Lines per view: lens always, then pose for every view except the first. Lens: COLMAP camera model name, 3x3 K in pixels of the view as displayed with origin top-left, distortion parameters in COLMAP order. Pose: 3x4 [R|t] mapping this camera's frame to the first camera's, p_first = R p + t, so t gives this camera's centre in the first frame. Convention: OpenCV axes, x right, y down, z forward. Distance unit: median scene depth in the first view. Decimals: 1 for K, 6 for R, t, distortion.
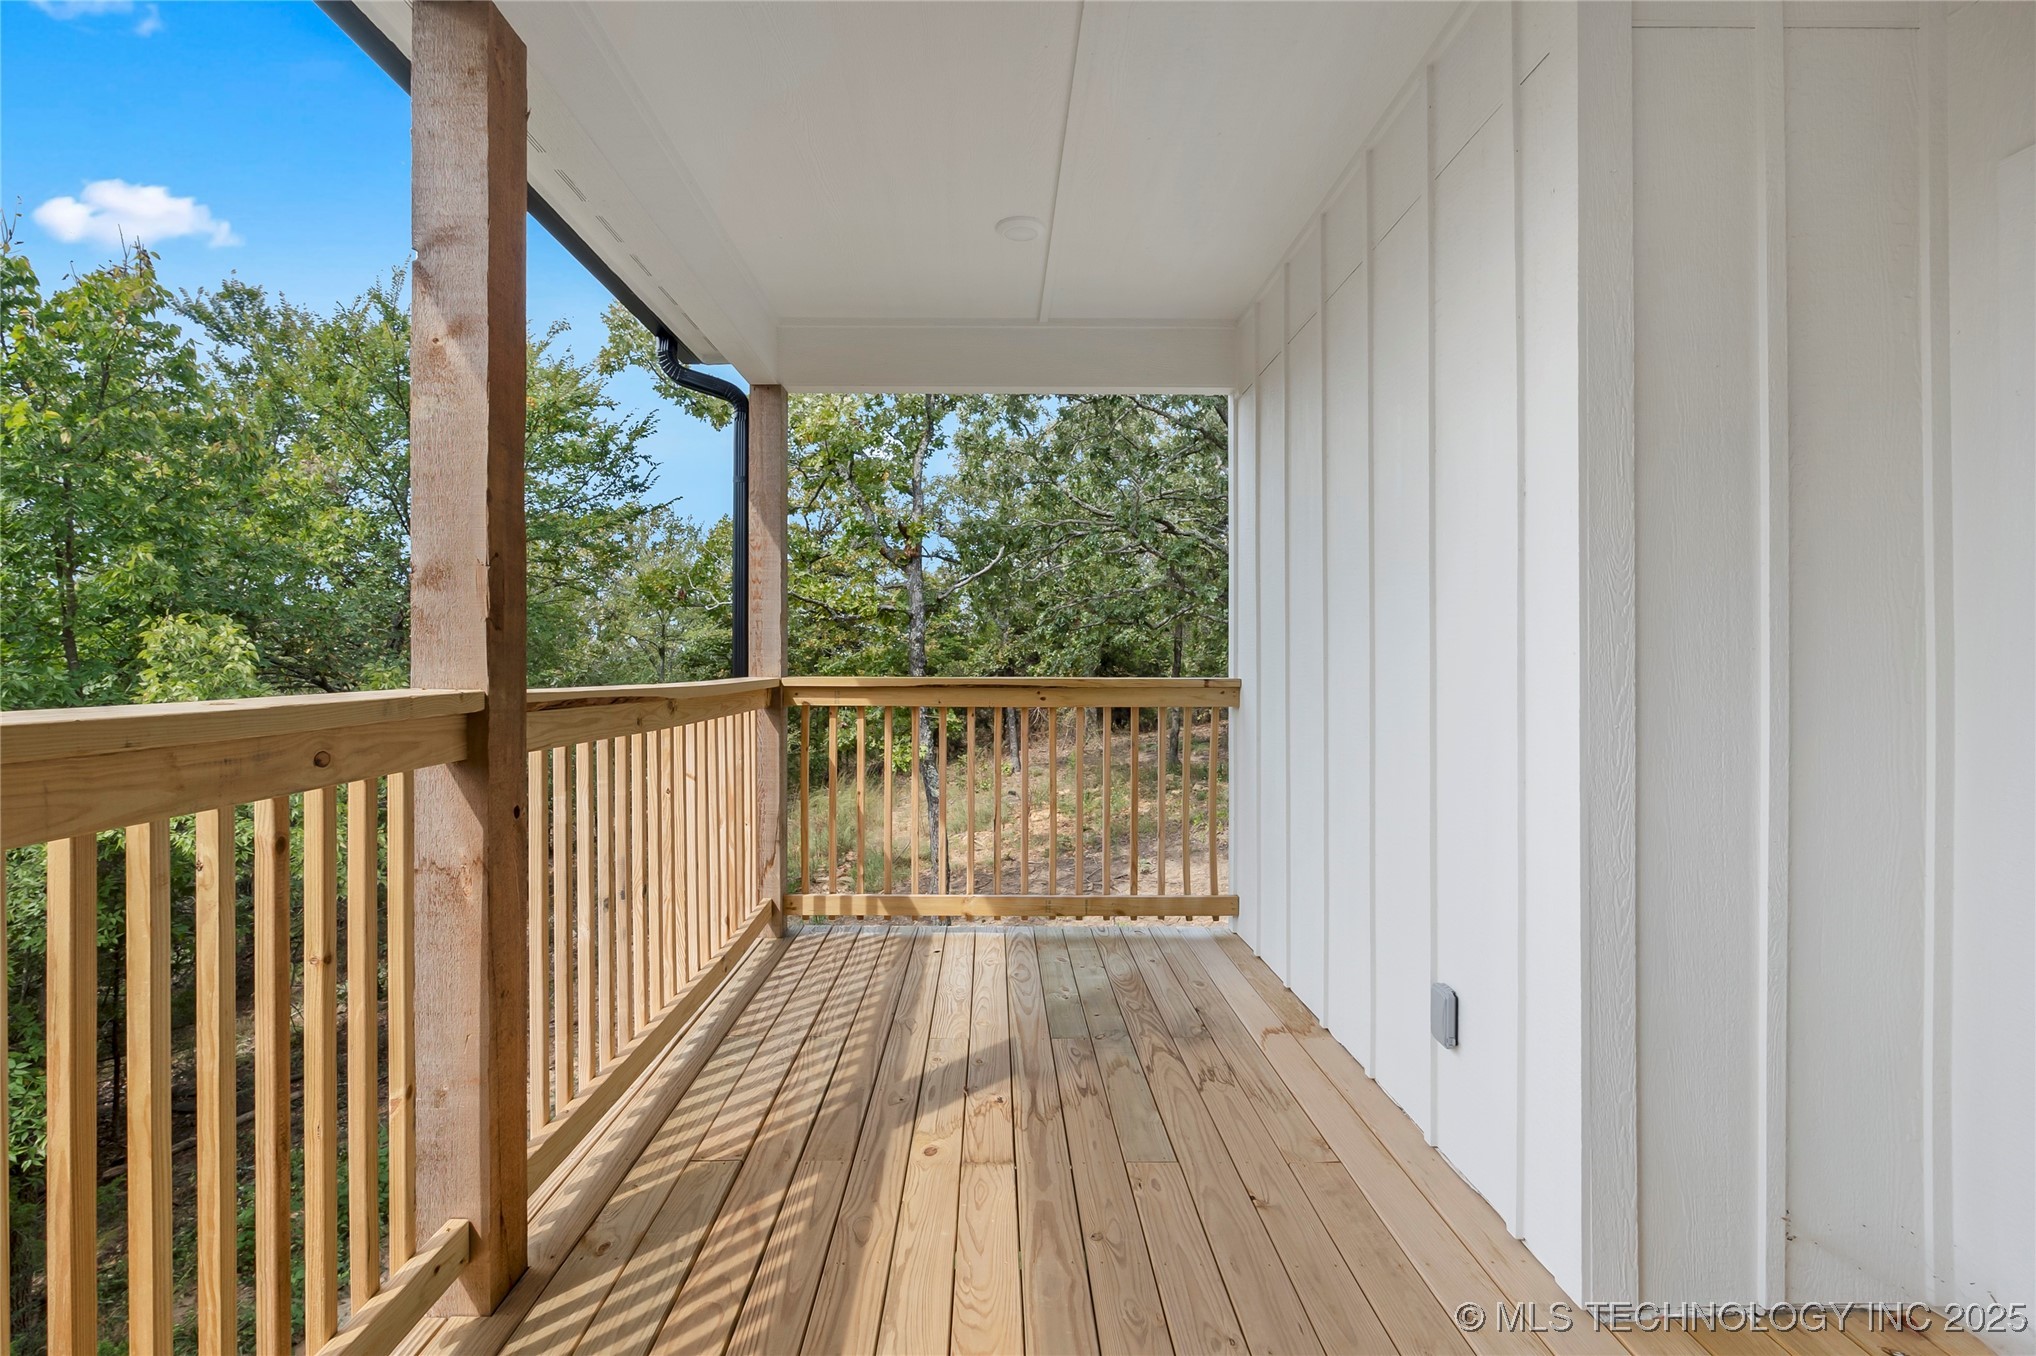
lens RADIAL K [[941.2, 0, 1018.7], [0, 941.2, 667.7], [0, 0, 1]] dist [0.000409, 0.000024]
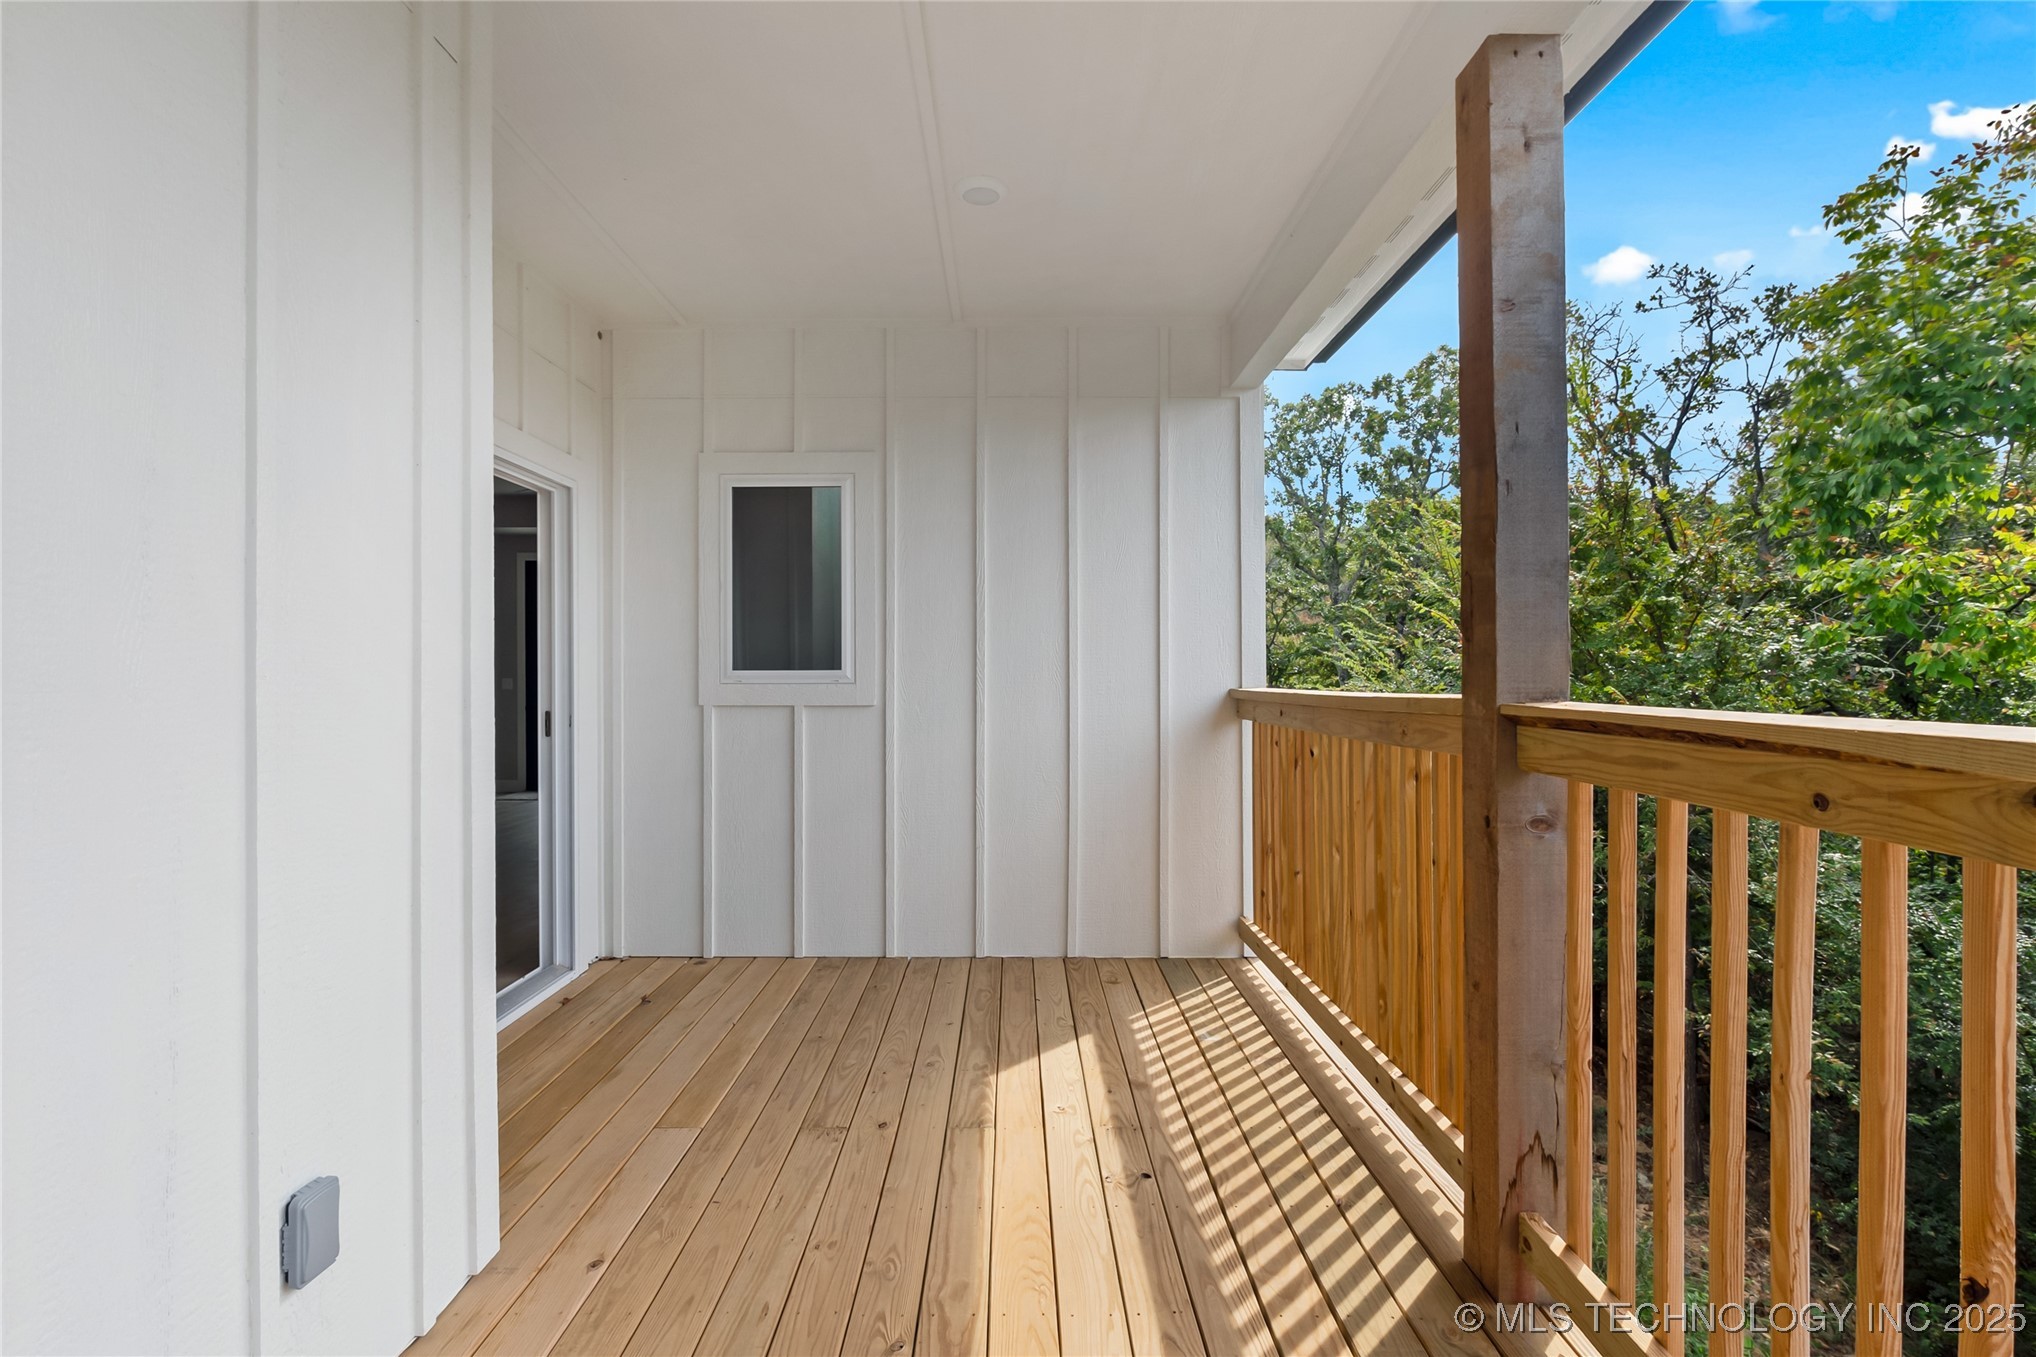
lens RADIAL K [[941.2, 0, 1018.3], [0, 941.2, 682.5], [0, 0, 1]] dist [0.000409, 0.000024]
pose [[-0.999784, 0.005278, 0.020087, -0.055592], [0.005397, 0.999968, 0.005833, -0.003038], [-0.020056, 0.005940, -0.999781, 2.012637]]
